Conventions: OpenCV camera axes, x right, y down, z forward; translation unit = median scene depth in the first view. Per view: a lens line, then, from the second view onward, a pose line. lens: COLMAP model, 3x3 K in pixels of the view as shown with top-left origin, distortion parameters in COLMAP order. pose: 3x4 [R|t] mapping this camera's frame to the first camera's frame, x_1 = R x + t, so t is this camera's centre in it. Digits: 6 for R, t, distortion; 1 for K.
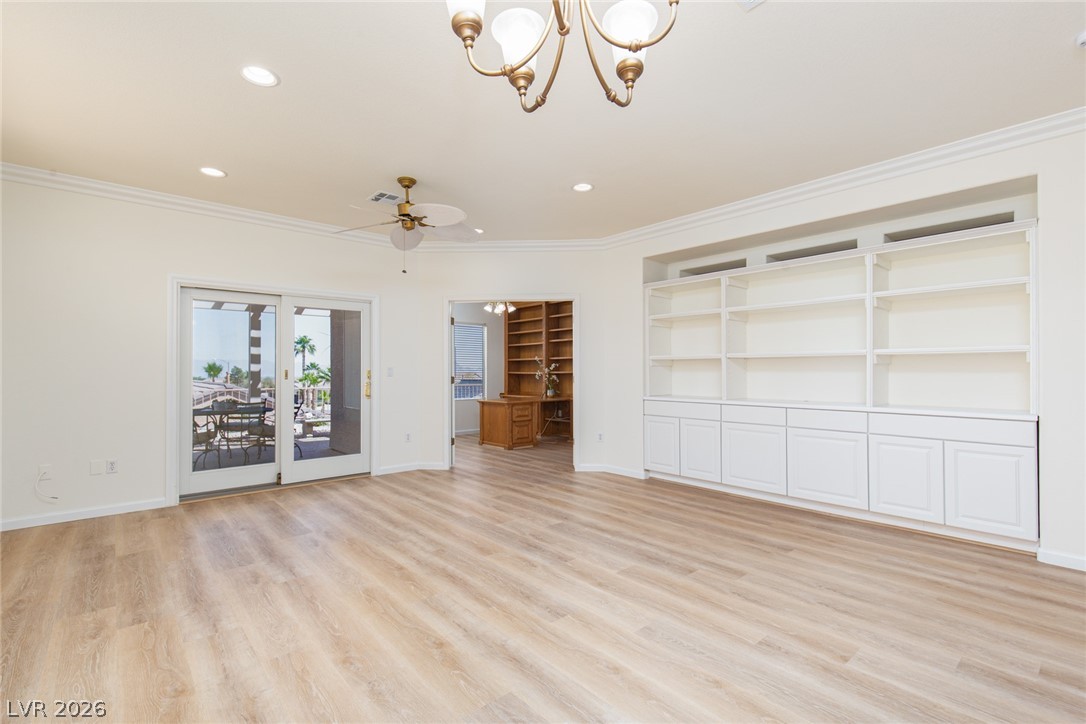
lens RADIAL K [[488.3, 0, 545.7], [0, 488.3, 369.0], [0, 0, 1]] dist [0.008319, -0.000206]
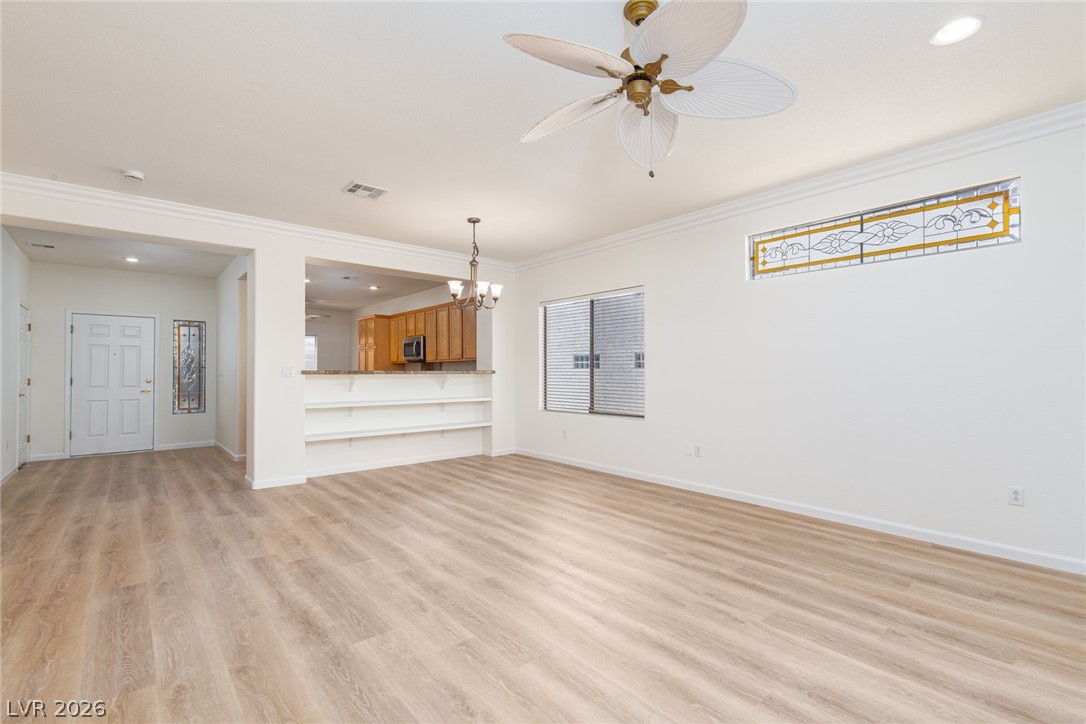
lens RADIAL K [[488.3, 0, 545.7], [0, 488.3, 369.0], [0, 0, 1]] dist [0.008319, -0.000206]
pose [[-0.999911, 0.004069, 0.012692, -0.215939], [0.003958, 0.999954, -0.008792, 0.007613], [-0.012727, -0.008741, -0.999881, 1.746862]]
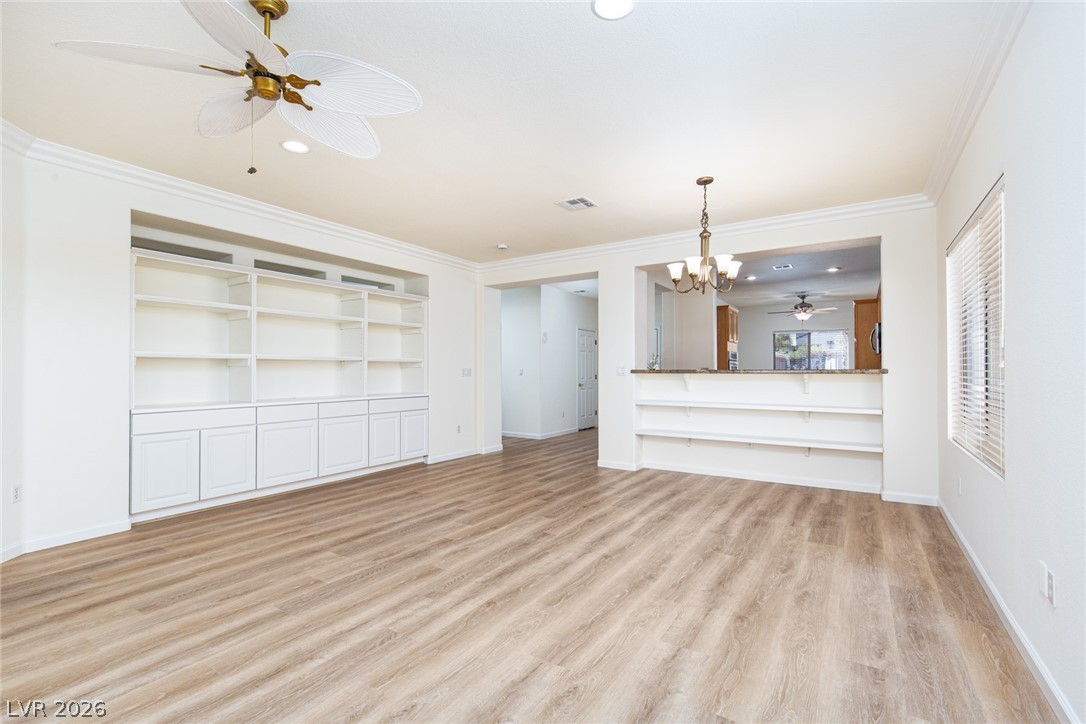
lens RADIAL K [[488.3, 0, 545.7], [0, 488.3, 369.0], [0, 0, 1]] dist [0.008319, -0.000206]
pose [[-0.277123, 0.009112, 0.960791, -0.981252], [-0.000975, 0.999952, -0.009765, 0.010312], [-0.960834, -0.003642, -0.277101, 0.986100]]
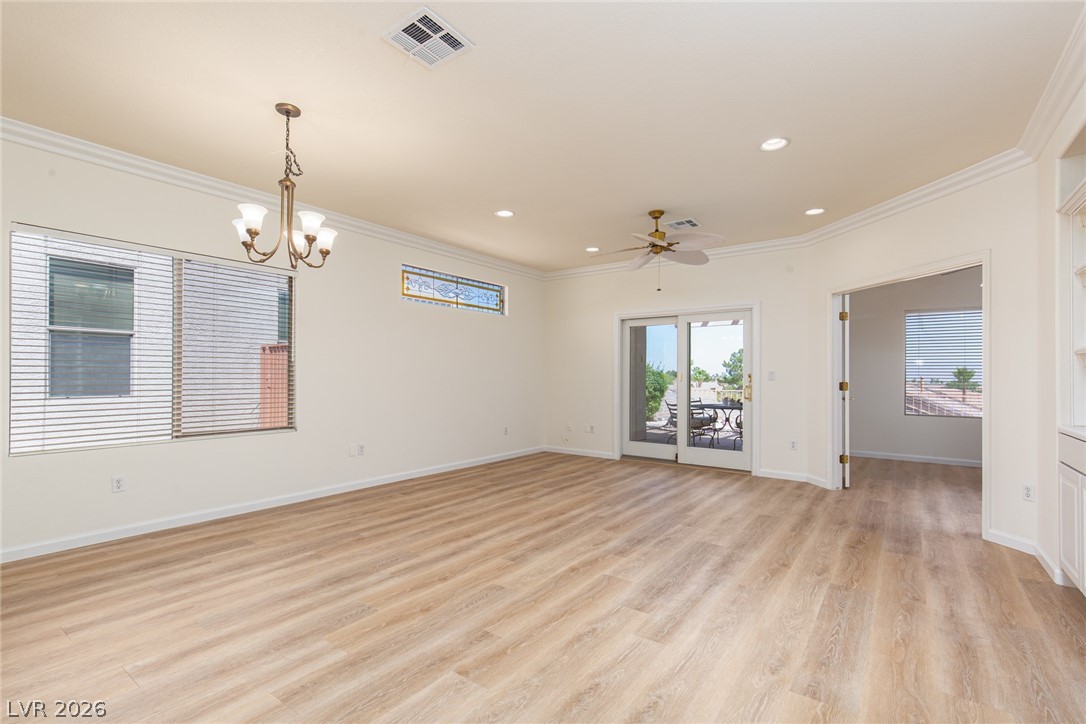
lens RADIAL K [[494.7, 0, 546.8], [0, 494.7, 363.8], [0, 0, 1]] dist [0.003130, -0.000210]
pose [[0.218573, -0.019424, -0.975627, 0.938031], [-0.000231, 0.999801, -0.019957, 0.005063], [0.975820, 0.004587, 0.218525, 0.555855]]
